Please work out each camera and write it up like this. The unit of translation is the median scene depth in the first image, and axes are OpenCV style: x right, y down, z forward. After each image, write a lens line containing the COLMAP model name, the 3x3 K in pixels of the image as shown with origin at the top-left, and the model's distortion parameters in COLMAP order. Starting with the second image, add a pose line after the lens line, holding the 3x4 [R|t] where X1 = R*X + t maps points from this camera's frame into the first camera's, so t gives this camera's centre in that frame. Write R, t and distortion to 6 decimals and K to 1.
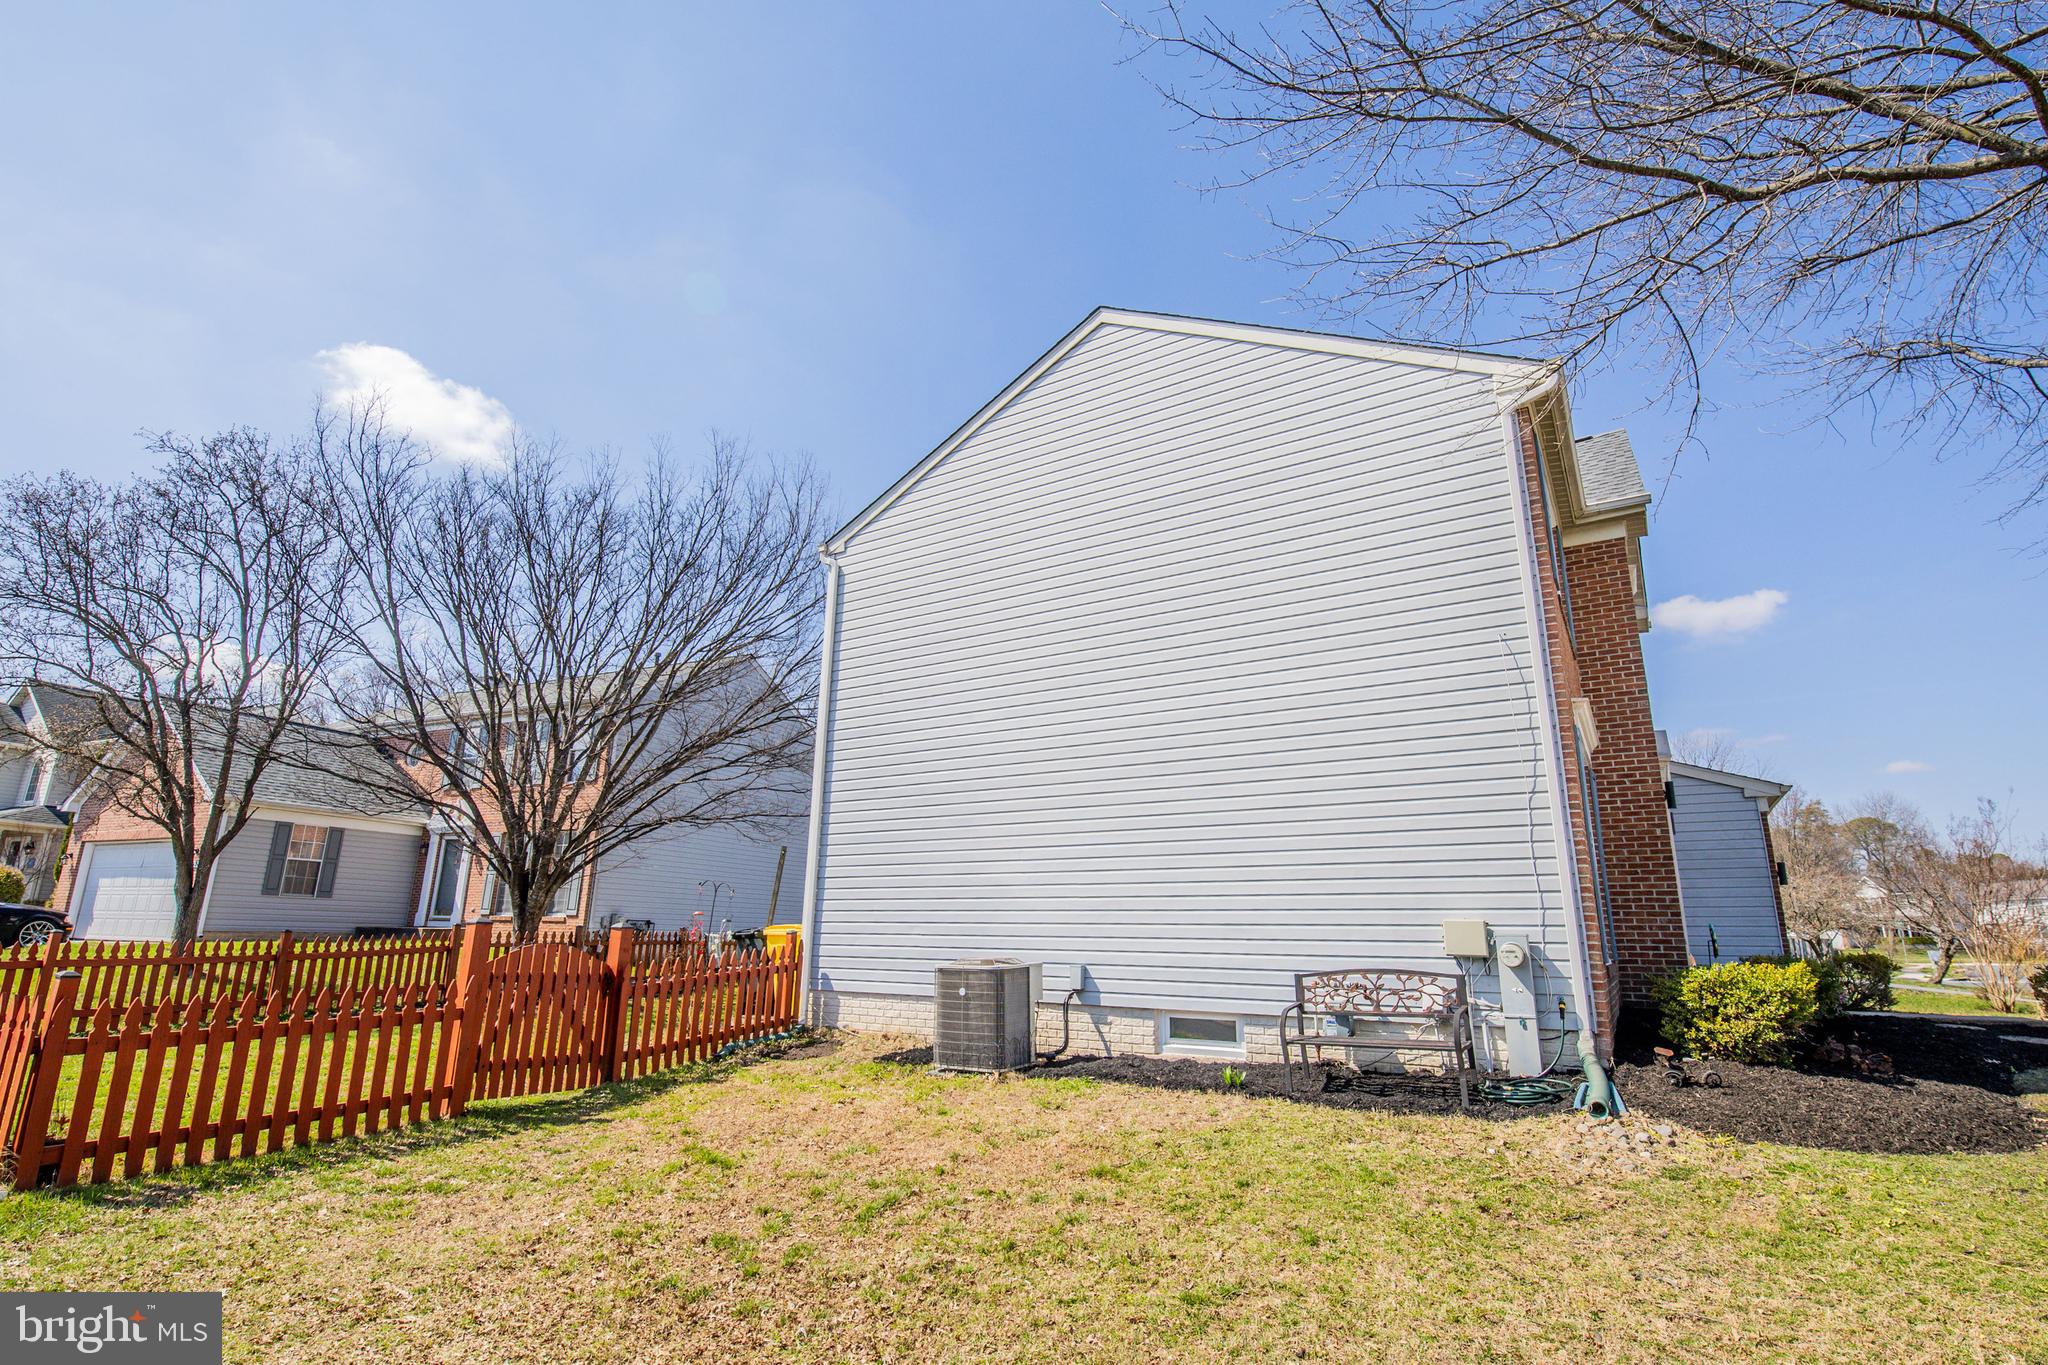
lens RADIAL K [[959.0, 0, 1031.9], [0, 959.0, 679.9], [0, 0, 1]] dist [-0.001740, -0.000916]
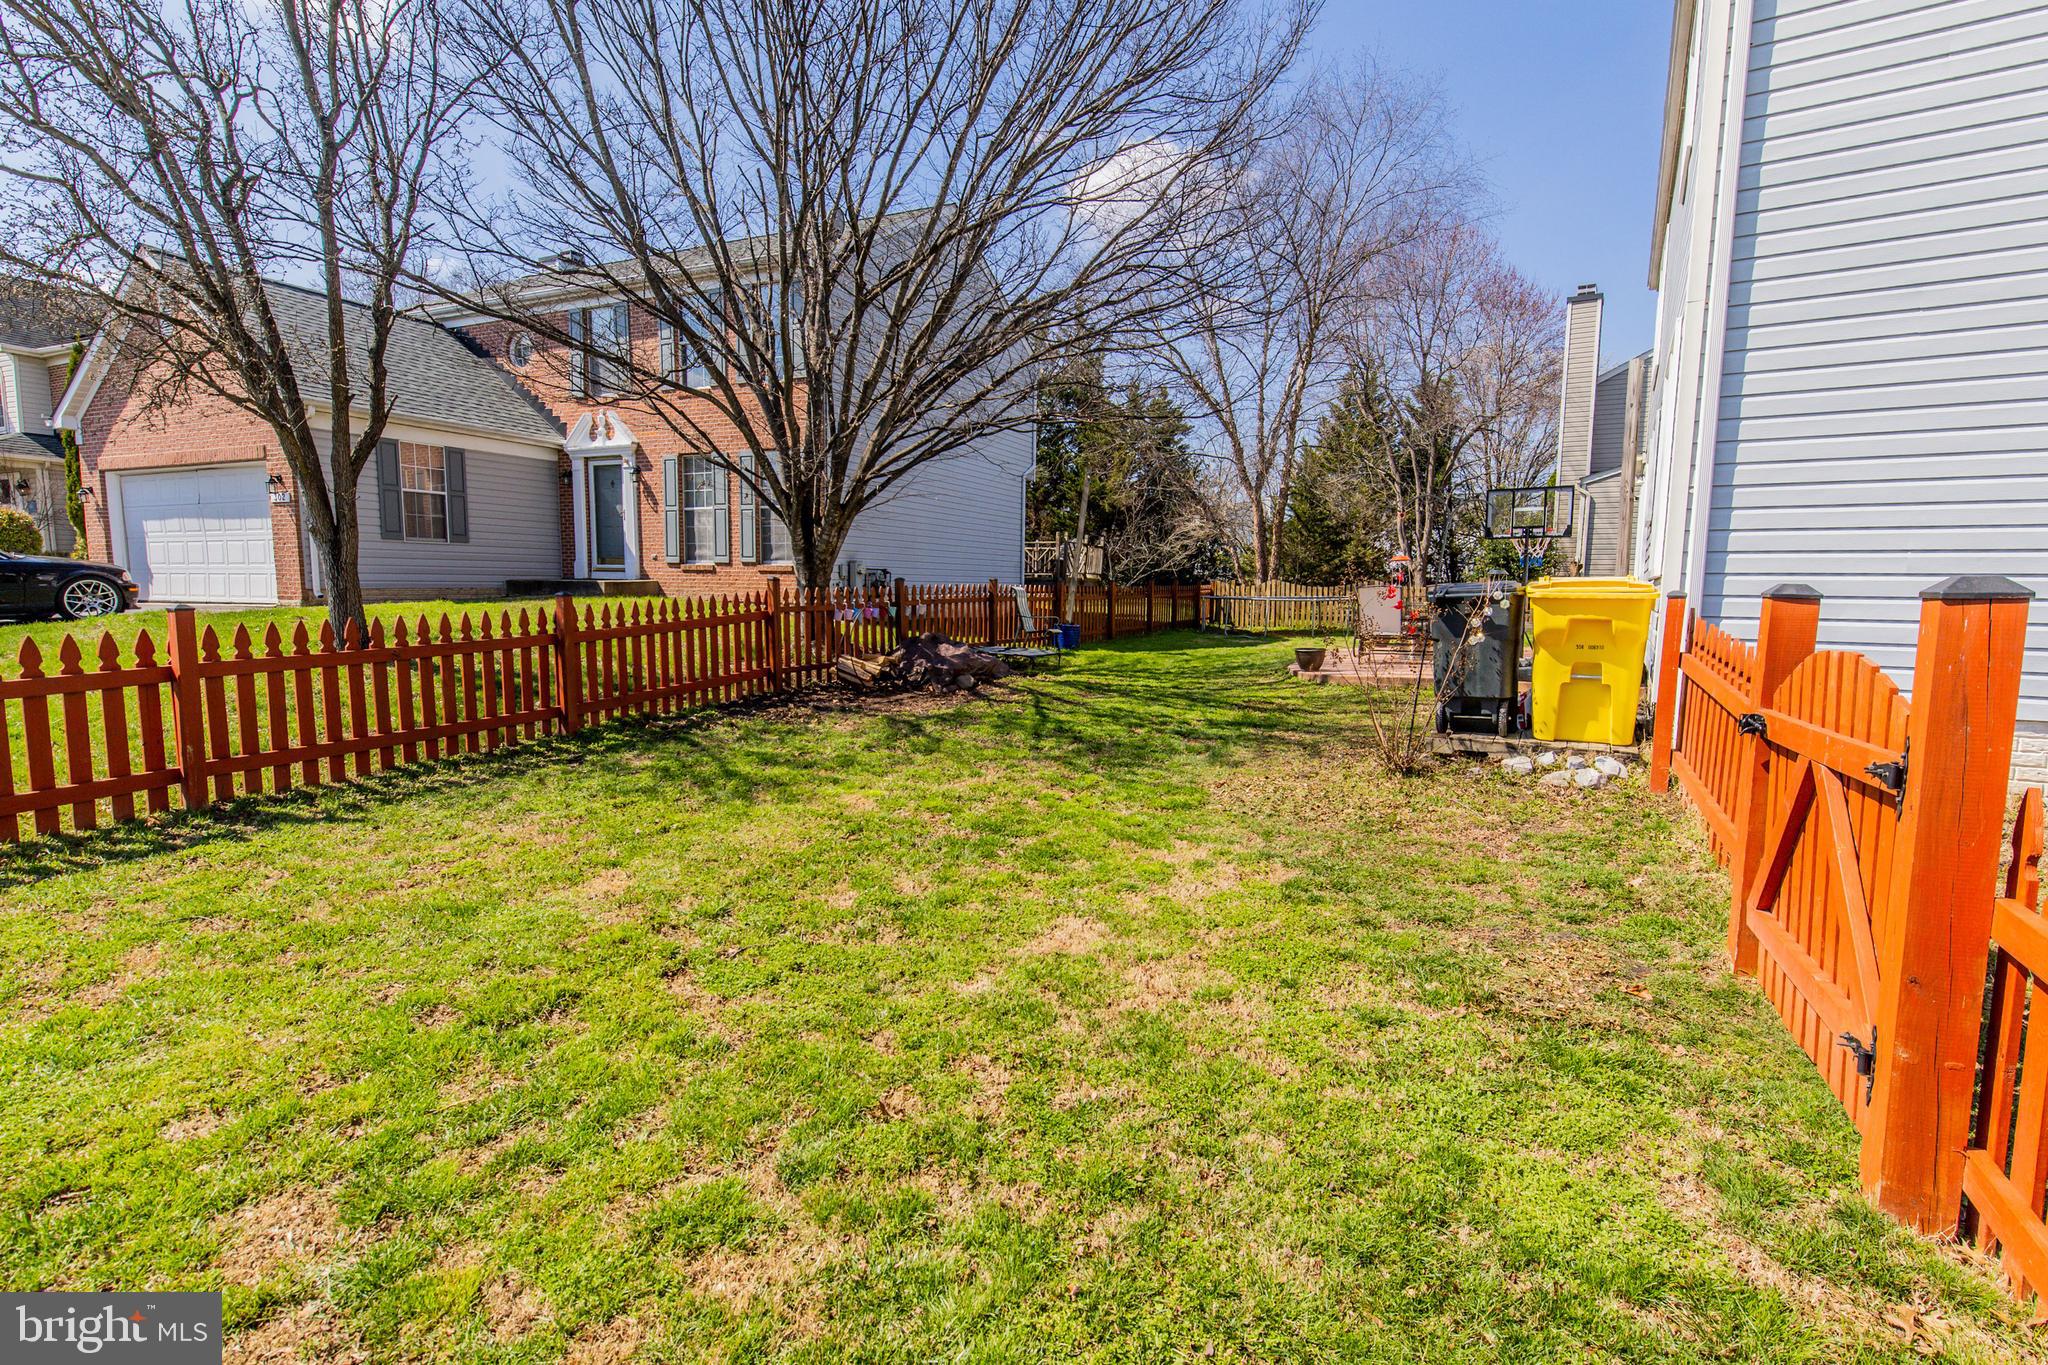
lens RADIAL K [[919.7, 0, 1022.1], [0, 919.7, 657.4], [0, 0, 1]] dist [0.000048, 0.000095]
pose [[0.999696, -0.012094, 0.021495, -0.320582], [0.004001, 0.939499, 0.342528, 0.068111], [-0.024337, -0.342338, 0.939262, 0.289314]]
